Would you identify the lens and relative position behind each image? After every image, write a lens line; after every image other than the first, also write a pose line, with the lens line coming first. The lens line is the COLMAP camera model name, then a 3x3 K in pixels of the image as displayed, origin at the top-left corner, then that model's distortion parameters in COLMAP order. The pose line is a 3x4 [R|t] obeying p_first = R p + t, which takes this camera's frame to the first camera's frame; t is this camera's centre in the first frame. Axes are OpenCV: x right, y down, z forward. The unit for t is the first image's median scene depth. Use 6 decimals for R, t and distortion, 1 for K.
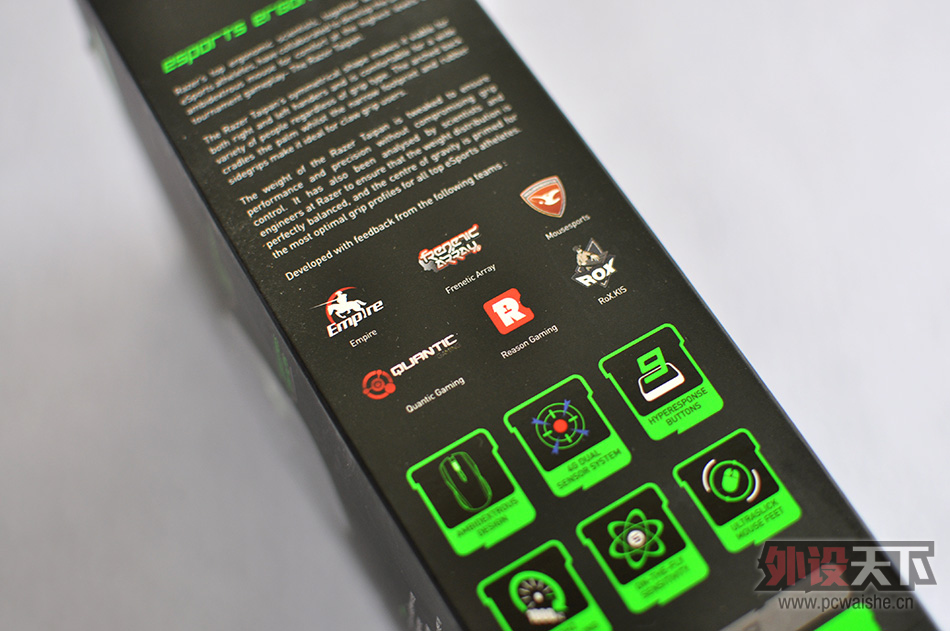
lens RADIAL K [[1477.6, 0, 475.0], [0, 1477.6, 315.5], [0, 0, 1]] dist [-0.225923, 0.253811]
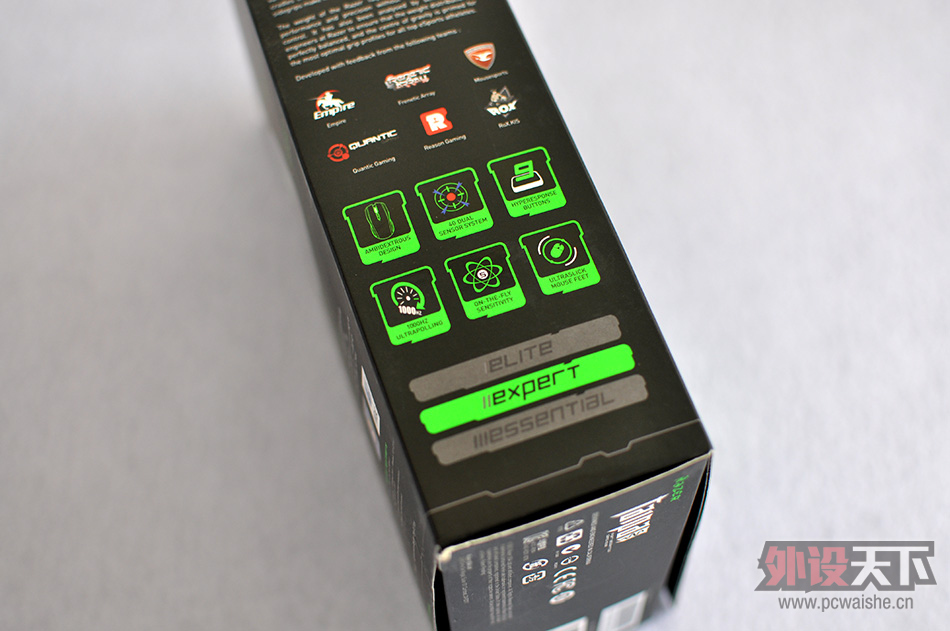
lens RADIAL K [[1477.6, 0, 475.0], [0, 1477.6, 315.5], [0, 0, 1]] dist [-0.225923, 0.253811]
pose [[0.977803, 0.171926, -0.119759, 0.268684], [-0.176339, 0.983954, -0.027201, 0.219564], [0.113161, 0.047716, 0.992430, -0.435499]]
